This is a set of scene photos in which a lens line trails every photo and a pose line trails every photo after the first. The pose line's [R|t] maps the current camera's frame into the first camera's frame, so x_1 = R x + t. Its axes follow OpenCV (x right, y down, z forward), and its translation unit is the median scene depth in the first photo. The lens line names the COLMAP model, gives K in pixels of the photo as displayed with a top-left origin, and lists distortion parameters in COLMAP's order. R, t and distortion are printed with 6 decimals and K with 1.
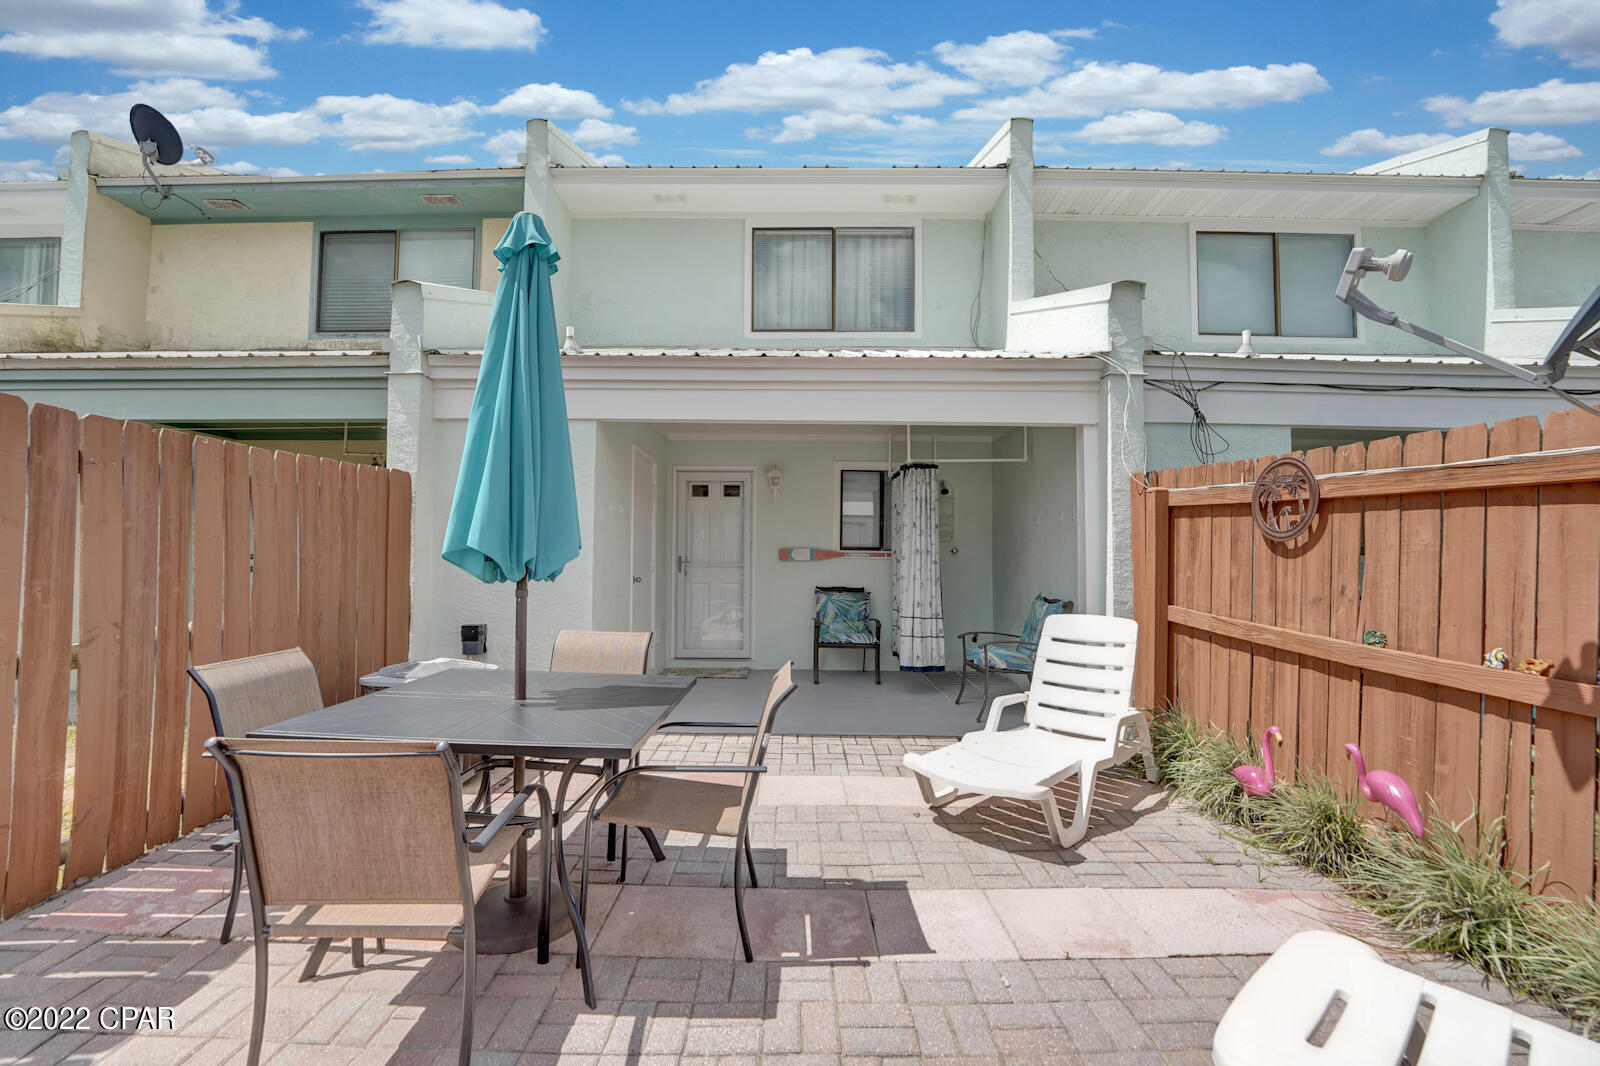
lens RADIAL K [[648.6, 0, 802.4], [0, 648.6, 535.6], [0, 0, 1]] dist [-0.030437, 0.003538]
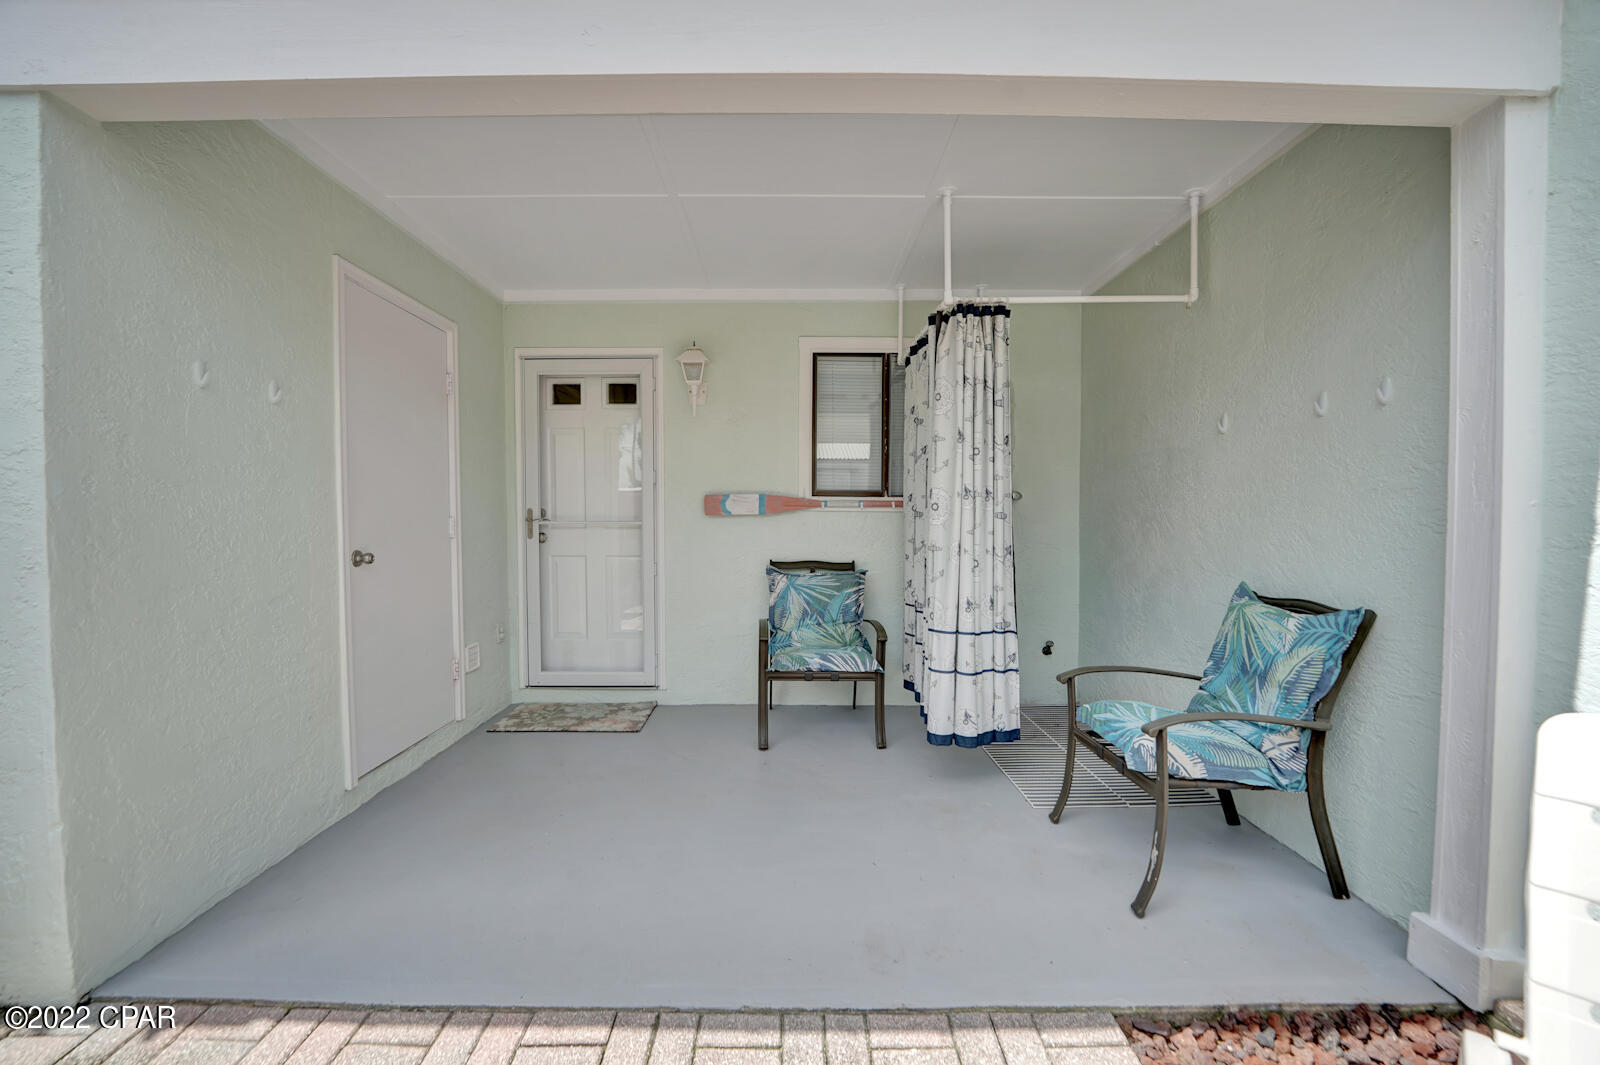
lens RADIAL K [[644.3, 0, 794.0], [0, 644.3, 537.6], [0, 0, 1]] dist [-0.028416, 0.002094]
pose [[0.999977, -0.004418, -0.005081, 0.070631], [0.004734, 0.997946, 0.063884, 0.034681], [0.004789, -0.063907, 0.997944, 0.691054]]
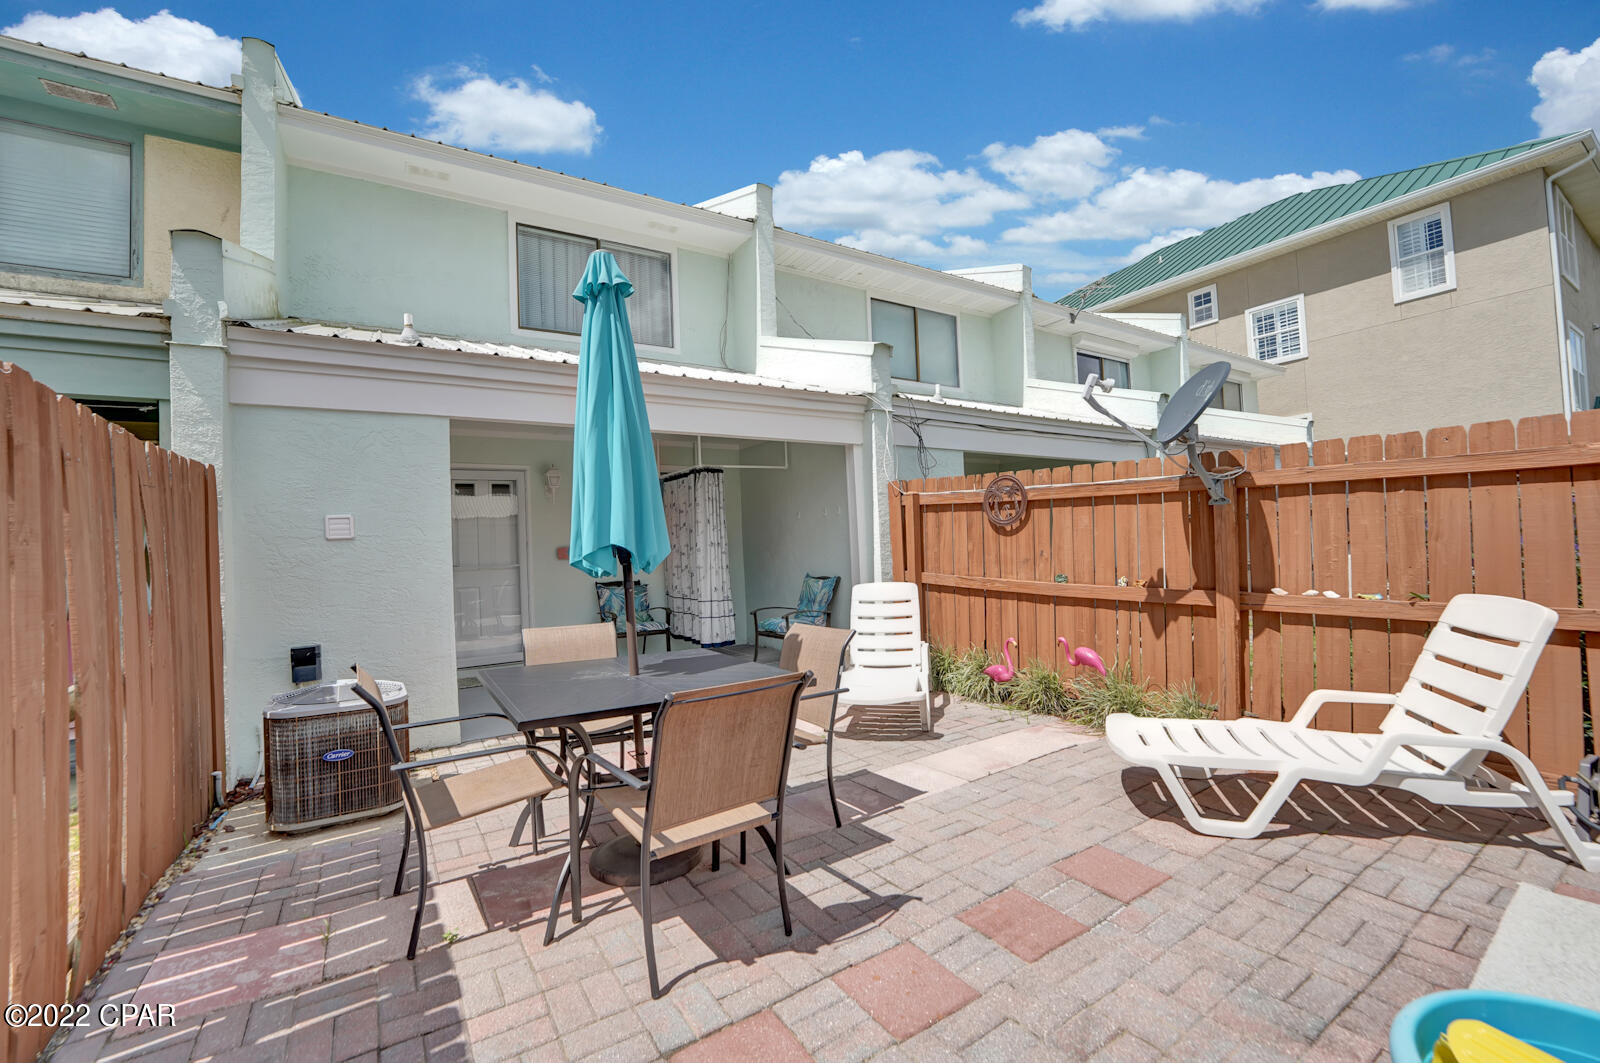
lens RADIAL K [[644.3, 0, 796.5], [0, 644.3, 533.3], [0, 0, 1]] dist [-0.028416, 0.002094]
pose [[0.840984, -0.029424, 0.540259, -0.414504], [0.028447, 0.999544, 0.010156, -0.003144], [-0.540311, 0.006828, 0.841437, -0.071445]]
